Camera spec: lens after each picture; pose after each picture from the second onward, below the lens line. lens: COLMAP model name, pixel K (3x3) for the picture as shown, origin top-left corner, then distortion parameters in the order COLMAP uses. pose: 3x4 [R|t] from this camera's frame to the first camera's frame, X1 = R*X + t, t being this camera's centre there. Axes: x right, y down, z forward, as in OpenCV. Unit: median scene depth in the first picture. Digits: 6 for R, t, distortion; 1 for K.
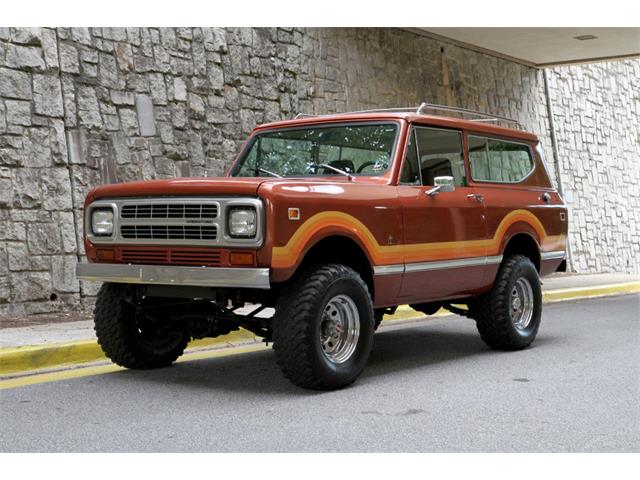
lens RADIAL K [[984.0, 0, 294.5], [0, 984.0, 241.6], [0, 0, 1]] dist [0.171844, 0.000000]
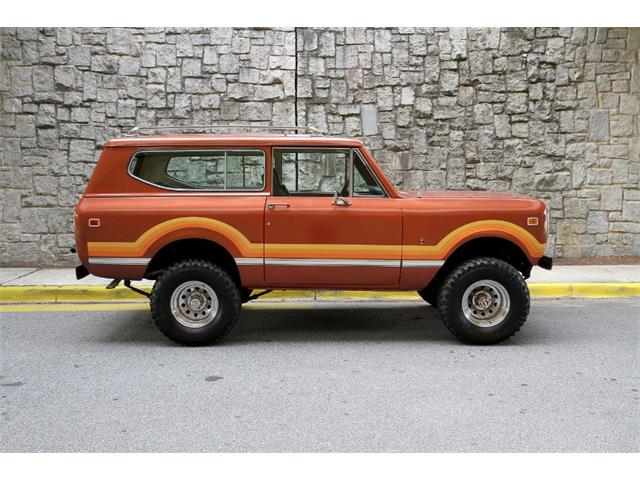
lens RADIAL K [[633.4, 0, 317.2], [0, 633.4, 241.9], [0, 0, 1]] dist [0.036171, 0.000000]
pose [[0.630154, 0.085182, -0.771784, 0.515751], [-0.003772, 0.994288, 0.106660, -0.055636], [0.776461, -0.064301, 0.626876, 0.400663]]
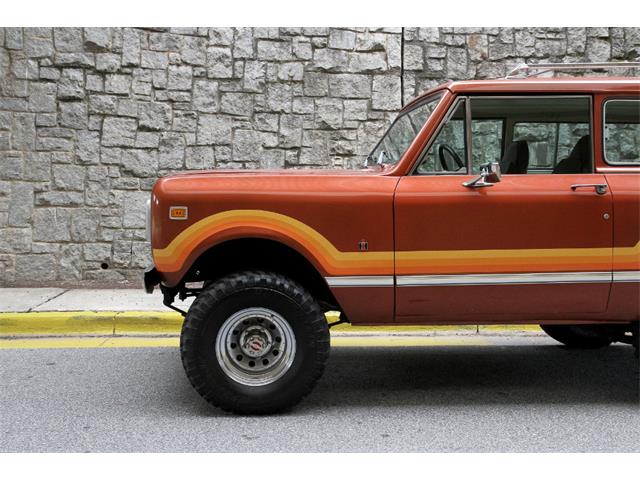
lens RADIAL K [[711.3, 0, 319.8], [0, 711.3, 240.6], [0, 0, 1]] dist [0.069560, 0.000000]
pose [[0.678969, 0.062576, -0.731496, 0.302517], [-0.020560, 0.997591, 0.066256, -0.026245], [0.733879, -0.029946, 0.678620, 0.353140]]
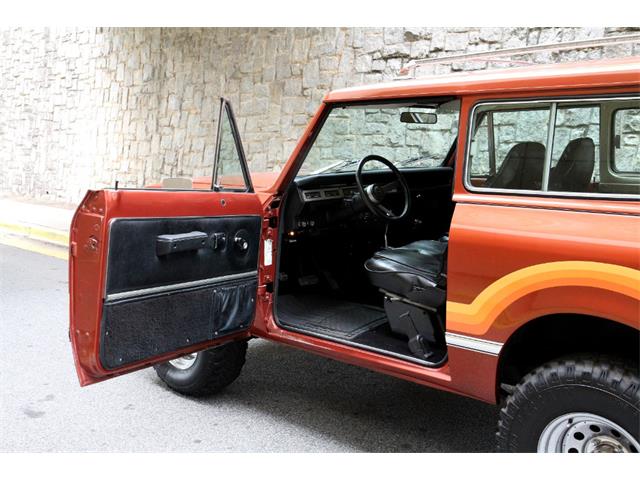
lens RADIAL K [[711.3, 0, 321.6], [0, 711.3, 228.0], [0, 0, 1]] dist [0.069560, 0.000000]
pose [[-0.098695, 0.131497, -0.986391, 0.414787], [-0.013075, 0.990974, 0.133416, -0.066617], [0.995032, 0.026064, -0.096085, 0.686387]]
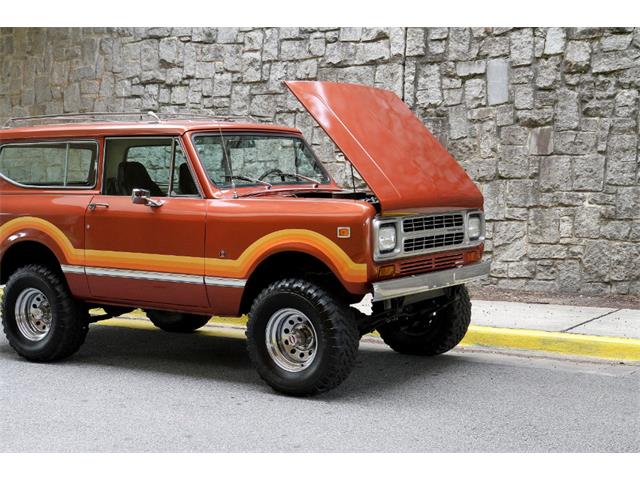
lens RADIAL K [[1053.4, 0, 319.7], [0, 1053.4, 233.1], [0, 0, 1]] dist [0.221287, 0.000000]
pose [[0.064692, 0.073816, -0.995171, 0.864824], [0.014203, 0.997091, 0.074882, -0.066443], [0.997804, -0.018979, 0.063456, 0.803885]]
